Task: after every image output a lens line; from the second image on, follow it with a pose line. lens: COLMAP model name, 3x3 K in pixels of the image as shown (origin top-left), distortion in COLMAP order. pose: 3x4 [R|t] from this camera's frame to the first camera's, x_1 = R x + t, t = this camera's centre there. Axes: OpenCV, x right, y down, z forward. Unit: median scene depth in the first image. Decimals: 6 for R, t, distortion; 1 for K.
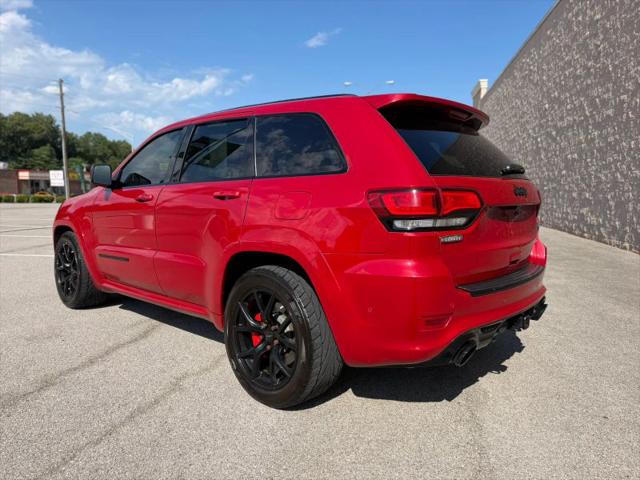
lens RADIAL K [[454.5, 0, 322.1], [0, 454.5, 241.6], [0, 0, 1]] dist [0.022617, -0.026771]
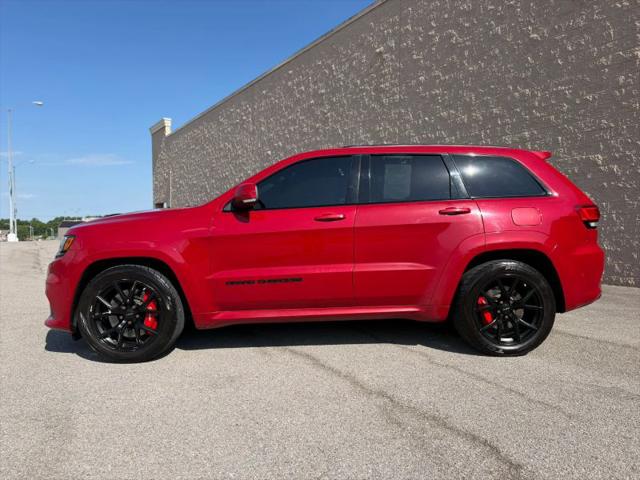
lens RADIAL K [[454.5, 0, 326.2], [0, 454.5, 256.9], [0, 0, 1]] dist [0.022617, -0.026771]
pose [[0.706284, -0.060613, 0.705329, -0.210936], [0.092839, 0.995654, -0.007402, 0.000598], [-0.701815, 0.070710, 0.708841, 0.047423]]
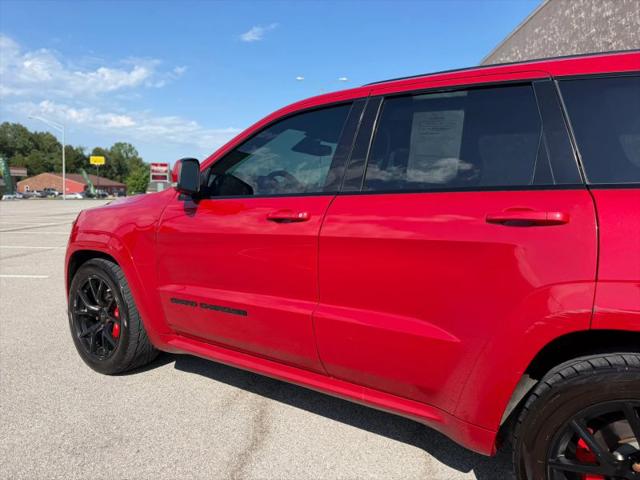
lens RADIAL K [[454.5, 0, 319.5], [0, 454.5, 246.1], [0, 0, 1]] dist [0.022617, -0.026771]
pose [[0.991032, -0.009033, 0.133316, -0.077659], [0.007179, 0.999871, 0.014377, -0.011629], [-0.133429, -0.013291, 0.990969, 0.071116]]
